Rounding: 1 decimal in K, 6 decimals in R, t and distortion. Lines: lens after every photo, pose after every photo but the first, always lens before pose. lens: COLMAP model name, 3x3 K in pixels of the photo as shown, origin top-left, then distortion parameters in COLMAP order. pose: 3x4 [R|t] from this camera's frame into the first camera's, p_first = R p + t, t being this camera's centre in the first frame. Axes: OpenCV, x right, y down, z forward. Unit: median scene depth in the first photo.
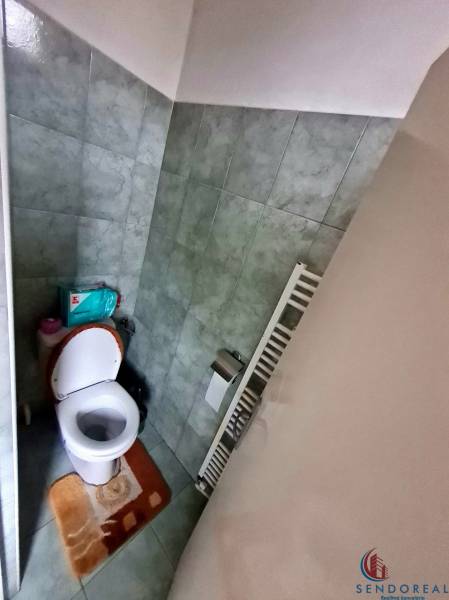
lens RADIAL K [[235.0, 0, 222.8], [0, 235.0, 300.2], [0, 0, 1]] dist [0.000342, -0.000219]
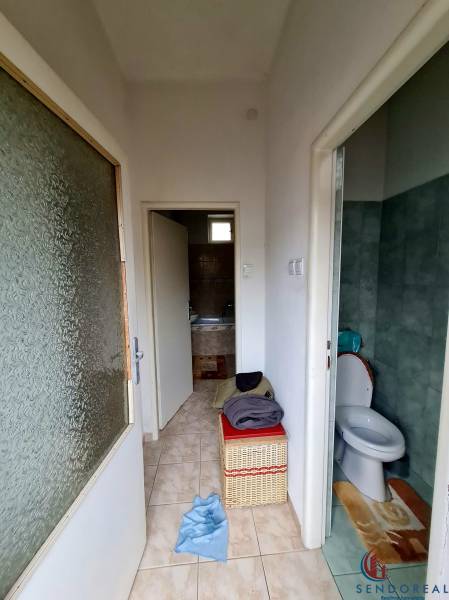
lens RADIAL K [[235.0, 0, 225.0], [0, 235.0, 298.1], [0, 0, 1]] dist [0.000342, -0.000219]
pose [[0.686574, -0.249042, -0.683077, -0.016464], [-0.058951, 0.917344, -0.393706, 0.365604], [0.724666, 0.310577, 0.615144, -0.450183]]
